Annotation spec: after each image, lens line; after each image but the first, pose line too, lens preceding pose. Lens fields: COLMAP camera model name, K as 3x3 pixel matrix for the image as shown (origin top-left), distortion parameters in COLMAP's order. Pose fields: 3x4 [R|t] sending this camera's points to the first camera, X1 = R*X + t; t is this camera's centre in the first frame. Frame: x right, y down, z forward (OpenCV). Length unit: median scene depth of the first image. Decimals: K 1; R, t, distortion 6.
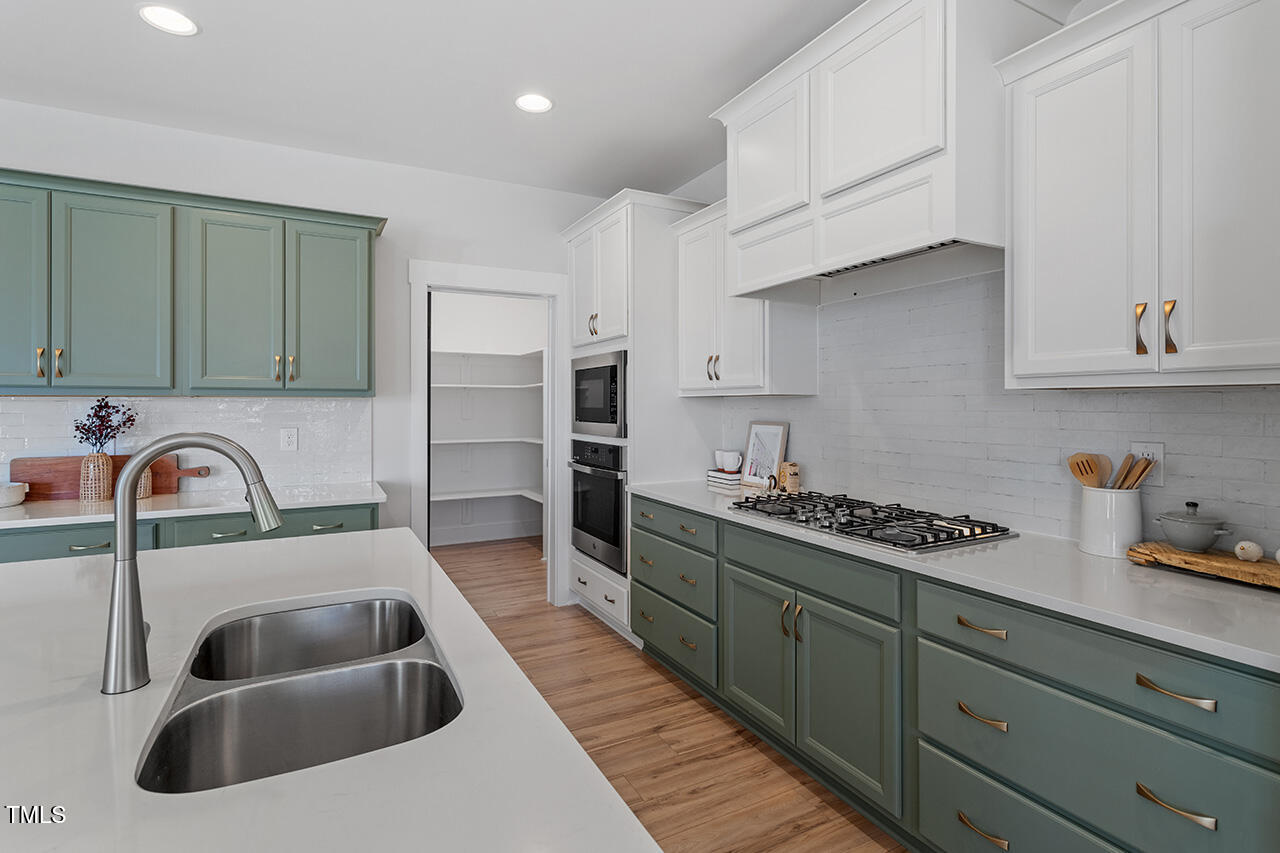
lens RADIAL K [[616.9, 0, 635.1], [0, 616.9, 420.5], [0, 0, 1]] dist [0.003593, 0.000779]
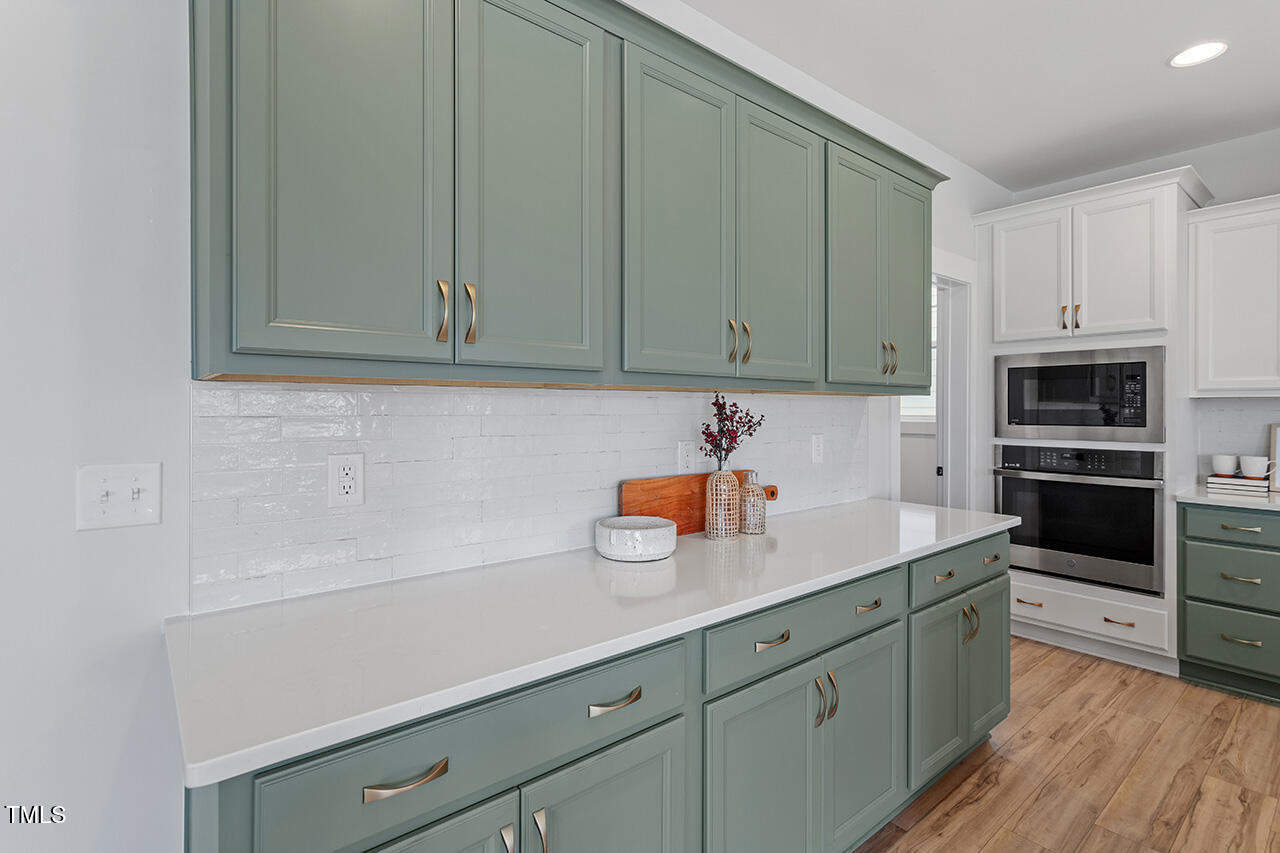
lens RADIAL K [[616.9, 0, 638.9], [0, 616.9, 419.9], [0, 0, 1]] dist [0.003593, 0.000779]
pose [[0.978097, -0.000504, 0.208148, -1.045432], [0.001580, 0.999986, -0.005001, -0.002301], [-0.208143, 0.005221, 0.978085, 0.300863]]
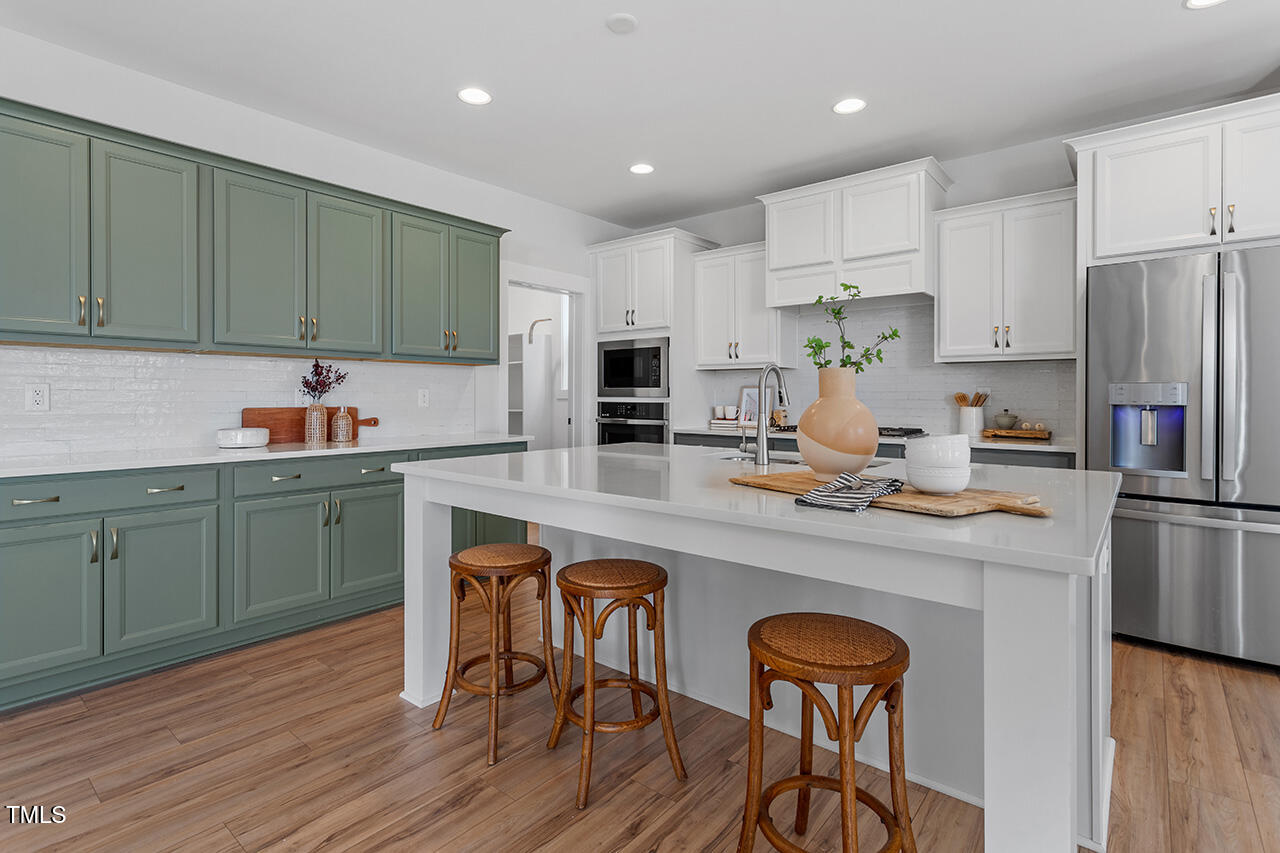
lens RADIAL K [[616.9, 0, 635.5], [0, 616.9, 414.7], [0, 0, 1]] dist [0.003593, 0.000779]
pose [[0.921998, -0.009151, 0.387087, -0.716803], [0.007197, 0.999953, 0.006498, 0.065675], [-0.387128, -0.003205, 0.922020, -0.348326]]
